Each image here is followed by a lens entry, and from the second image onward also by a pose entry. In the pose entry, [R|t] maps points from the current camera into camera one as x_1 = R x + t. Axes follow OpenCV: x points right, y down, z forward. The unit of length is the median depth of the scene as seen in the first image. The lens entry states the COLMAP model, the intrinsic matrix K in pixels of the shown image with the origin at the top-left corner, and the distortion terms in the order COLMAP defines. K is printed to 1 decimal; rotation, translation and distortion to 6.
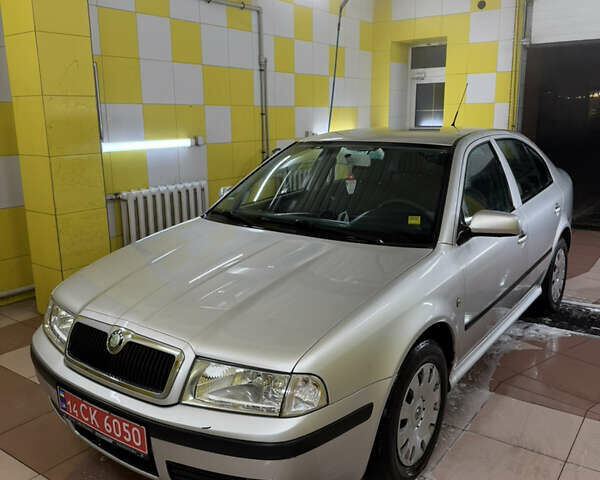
lens RADIAL K [[558.8, 0, 295.8], [0, 558.8, 239.1], [0, 0, 1]] dist [0.145507, -0.283502]
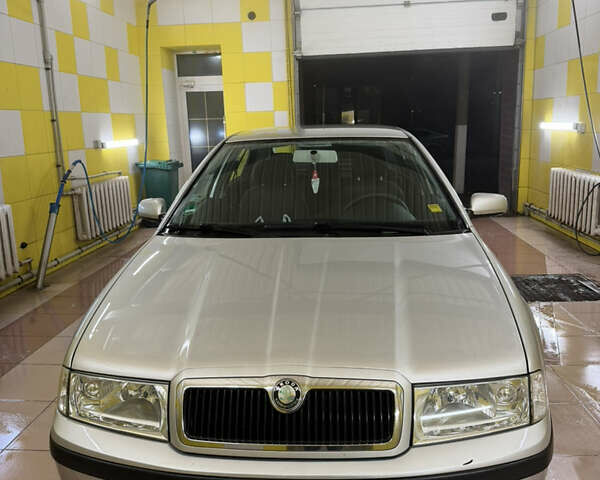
lens RADIAL K [[558.8, 0, 295.8], [0, 558.8, 239.1], [0, 0, 1]] dist [0.145507, -0.283502]
pose [[0.850871, -0.120973, 0.511258, -0.218571], [0.134794, 0.990822, 0.010113, -0.009803], [-0.507789, 0.060310, 0.859368, 0.113211]]
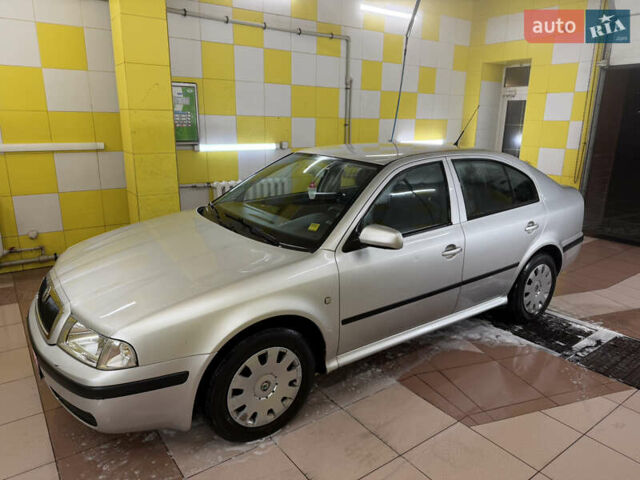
lens RADIAL K [[451.3, 0, 320.0], [0, 451.3, 240.0], [0, 0, 1]] dist [0.061554, -0.077101]
pose [[0.951971, 0.105484, -0.287443, 0.208750], [-0.093199, 0.994064, 0.056132, -0.025393], [0.291658, -0.026646, 0.956151, 0.041064]]
